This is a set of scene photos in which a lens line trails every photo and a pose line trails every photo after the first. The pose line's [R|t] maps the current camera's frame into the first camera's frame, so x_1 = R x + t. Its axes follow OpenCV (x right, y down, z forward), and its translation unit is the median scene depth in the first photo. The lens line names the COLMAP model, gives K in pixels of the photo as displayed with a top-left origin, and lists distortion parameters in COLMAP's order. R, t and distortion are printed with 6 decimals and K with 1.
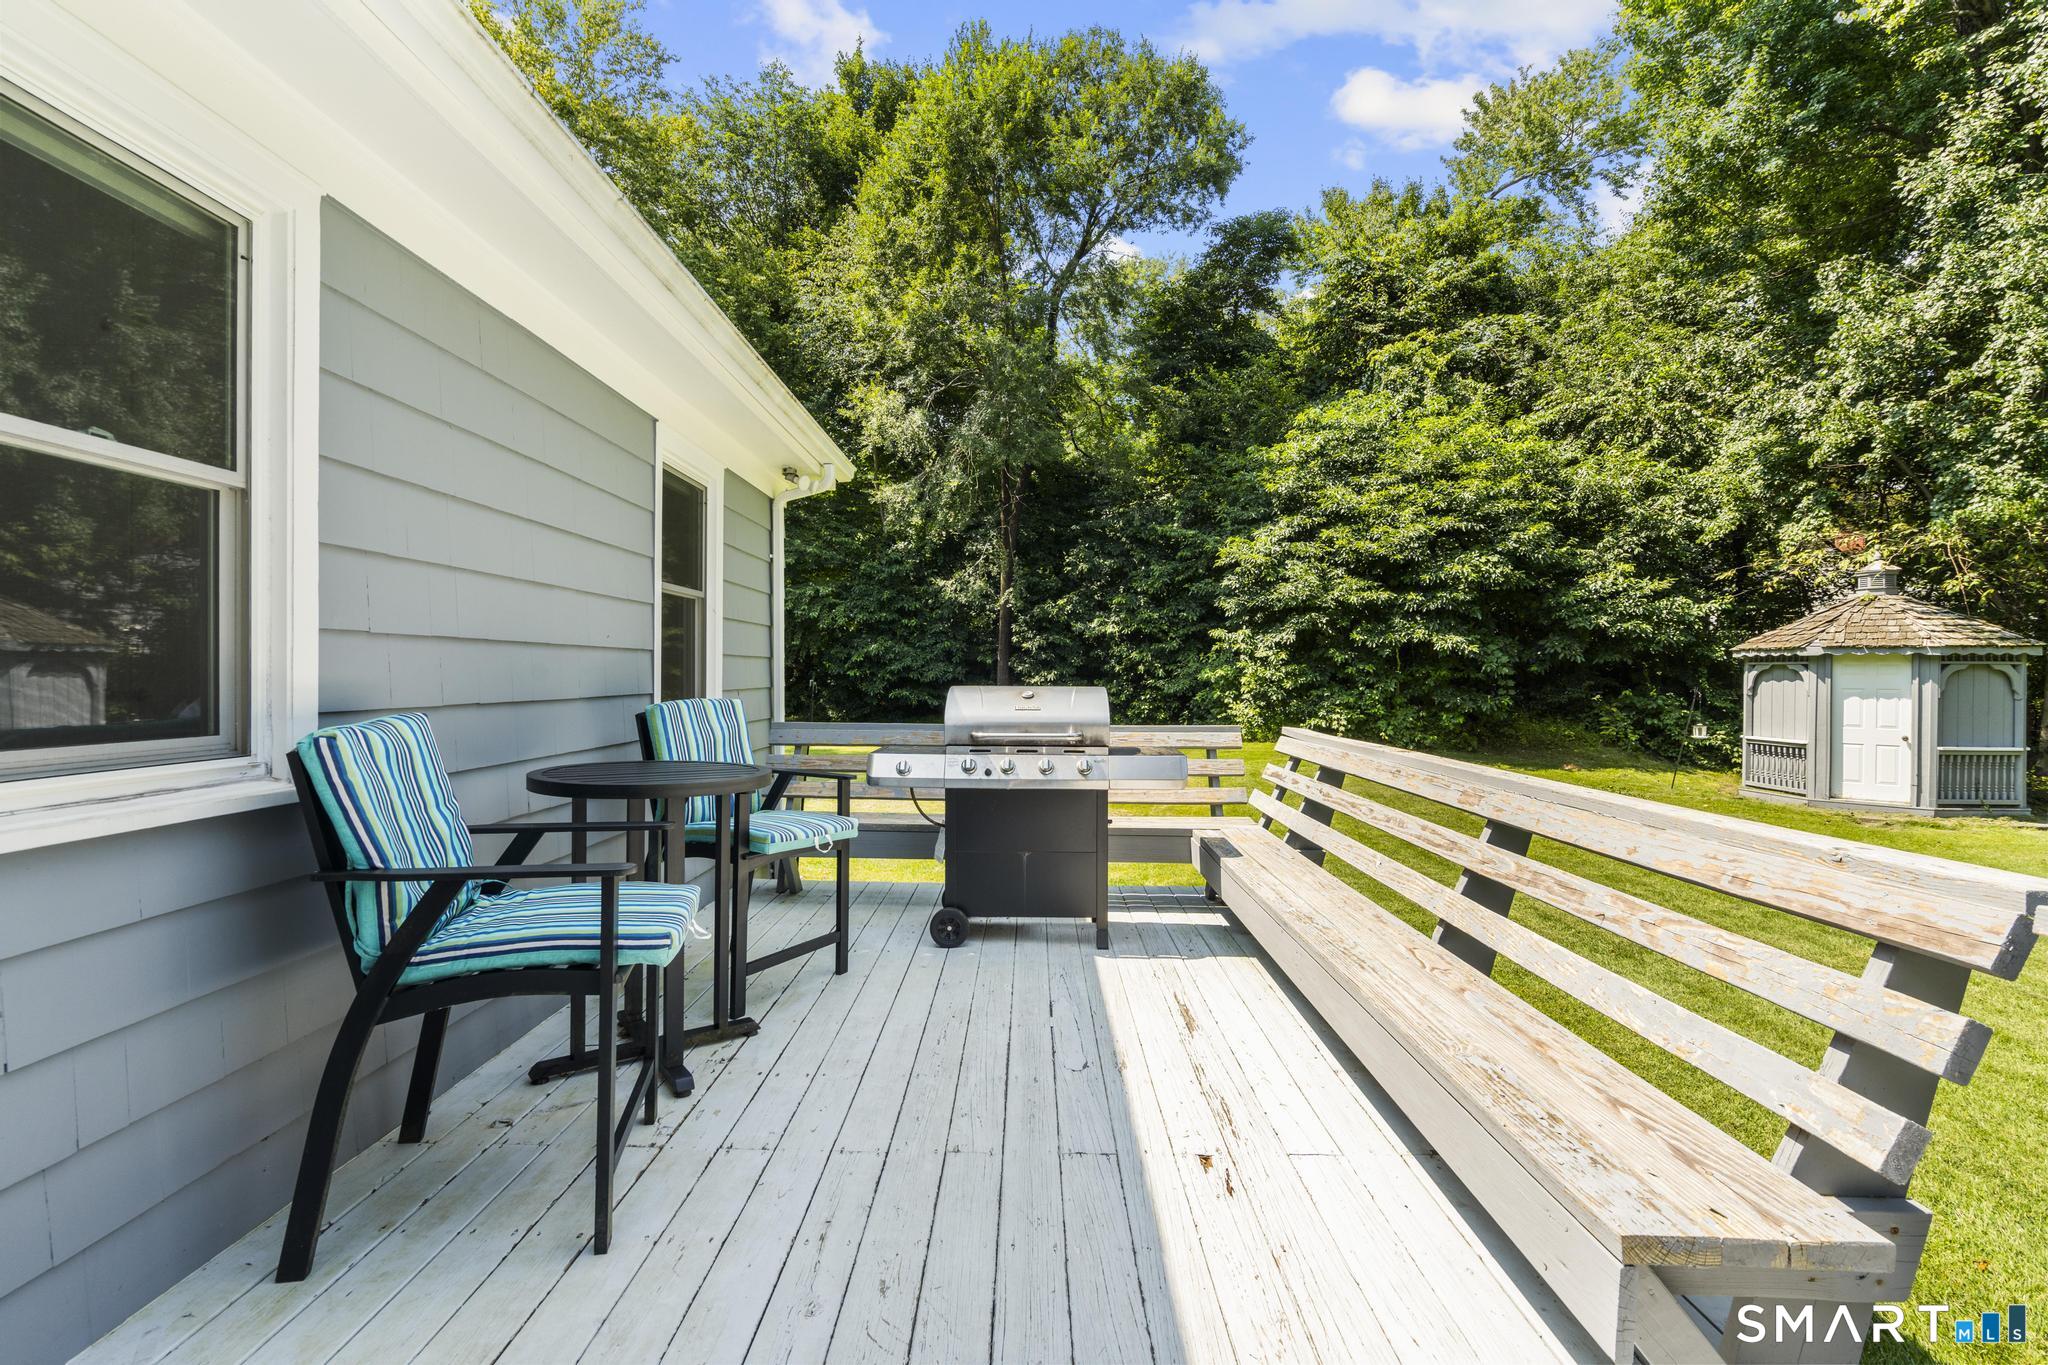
lens RADIAL K [[945.6, 0, 1024.0], [0, 945.6, 682.5], [0, 0, 1]] dist [-0.001190, -0.000097]
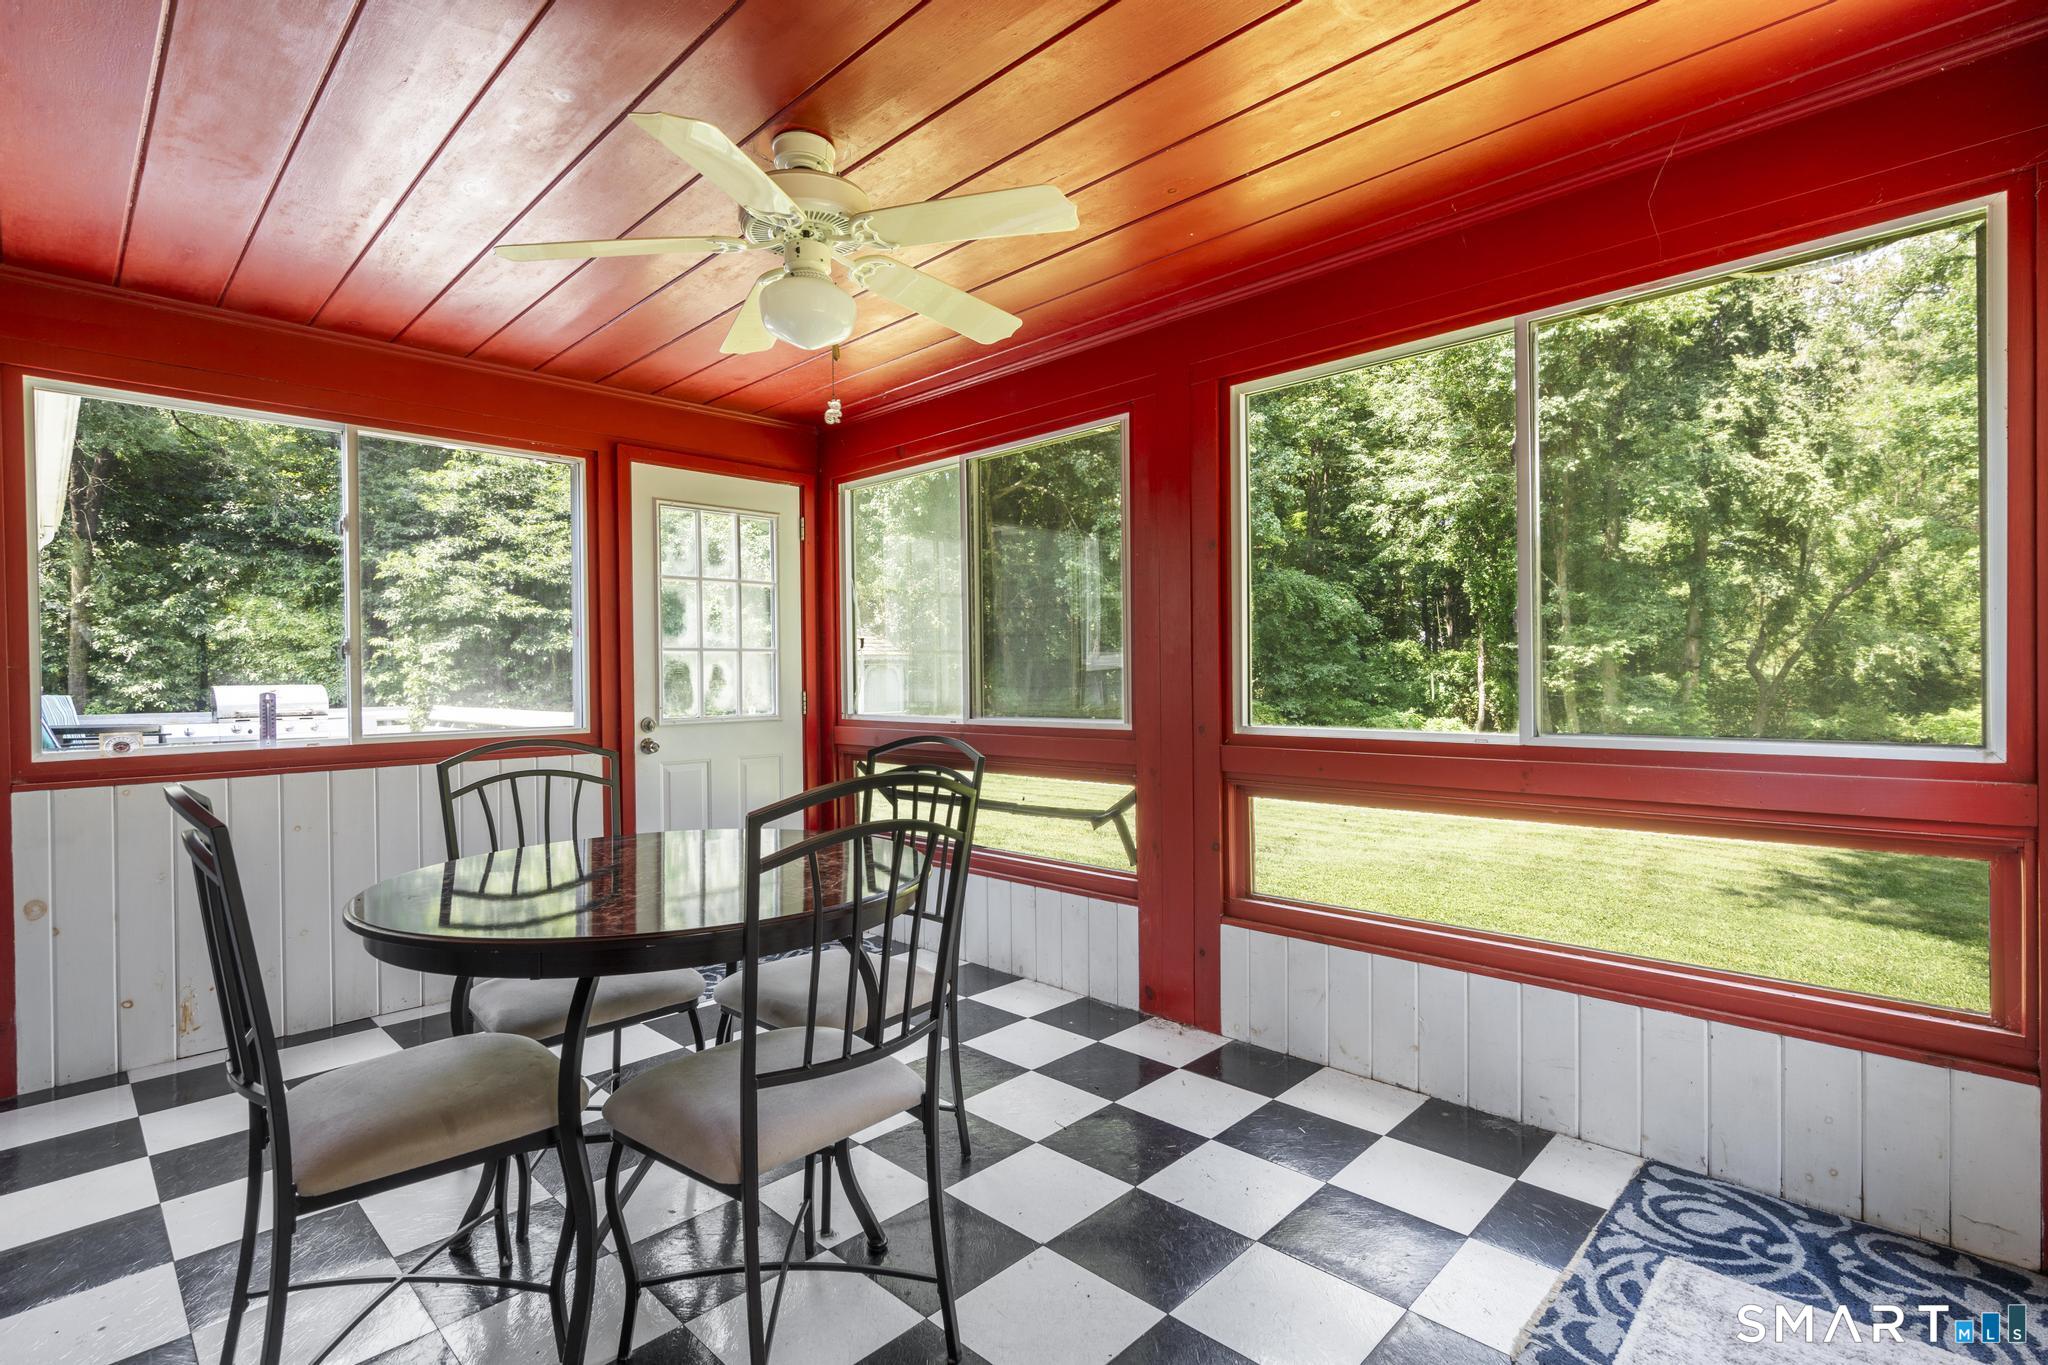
lens RADIAL K [[949.2, 0, 1024.0], [0, 949.2, 682.5], [0, 0, 1]] dist [0.002439, 0.000460]
pose [[0.697245, -0.024393, 0.716418, -0.059094], [0.024534, 0.999647, 0.010159, 0.001685], [-0.716413, 0.010493, 0.697597, -0.277573]]
